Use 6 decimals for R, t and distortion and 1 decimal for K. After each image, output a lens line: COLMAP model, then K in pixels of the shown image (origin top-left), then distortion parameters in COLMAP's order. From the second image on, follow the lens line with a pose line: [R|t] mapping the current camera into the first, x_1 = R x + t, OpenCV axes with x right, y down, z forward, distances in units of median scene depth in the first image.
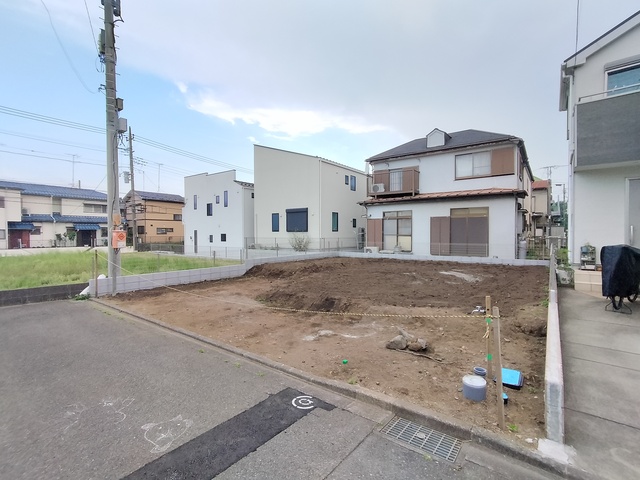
lens RADIAL K [[301.2, 0, 325.0], [0, 301.2, 237.5], [0, 0, 1]] dist [-0.005261, 0.009760]
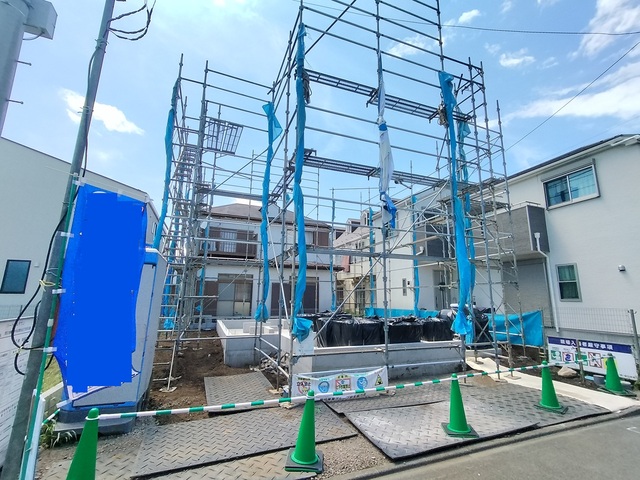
lens RADIAL K [[301.2, 0, 325.0], [0, 301.2, 237.5], [0, 0, 1]] dist [-0.005261, 0.009760]
pose [[0.523280, 0.173846, 0.834240, -0.450963], [0.003640, 0.978505, -0.206192, -0.006358], [-0.852153, 0.110933, 0.511399, 0.303895]]
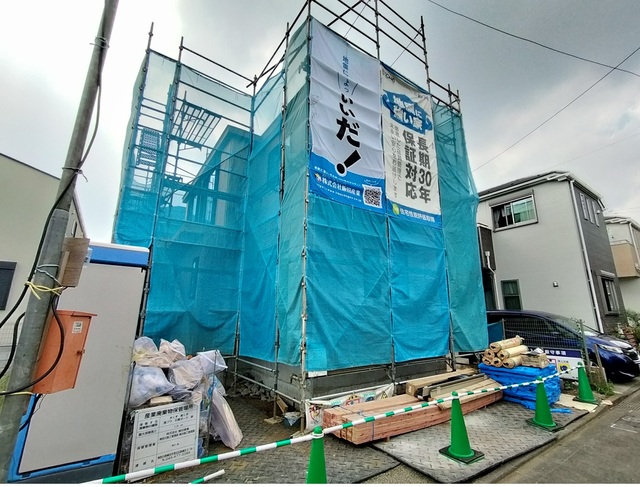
lens RADIAL K [[300.2, 0, 327.8], [0, 300.2, 241.8], [0, 0, 1]] dist [0.000188, 0.000551]
pose [[0.305914, 0.221869, 0.925846, -0.458559], [0.012456, 0.971451, -0.236914, -0.005561], [-0.951978, 0.084008, 0.294417, 0.399367]]
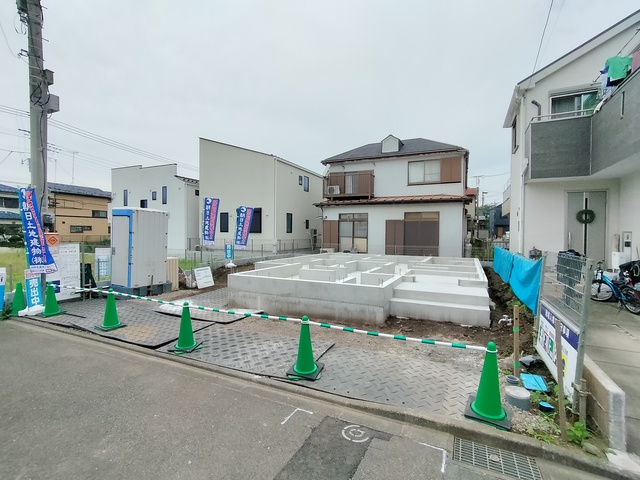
lens RADIAL K [[301.2, 0, 325.0], [0, 301.2, 237.5], [0, 0, 1]] dist [-0.005261, 0.009760]
pose [[0.980152, 0.005466, 0.198170, -0.061420], [-0.005540, 0.999985, -0.000178, -0.006270], [-0.198168, -0.000923, 0.980168, 0.025814]]
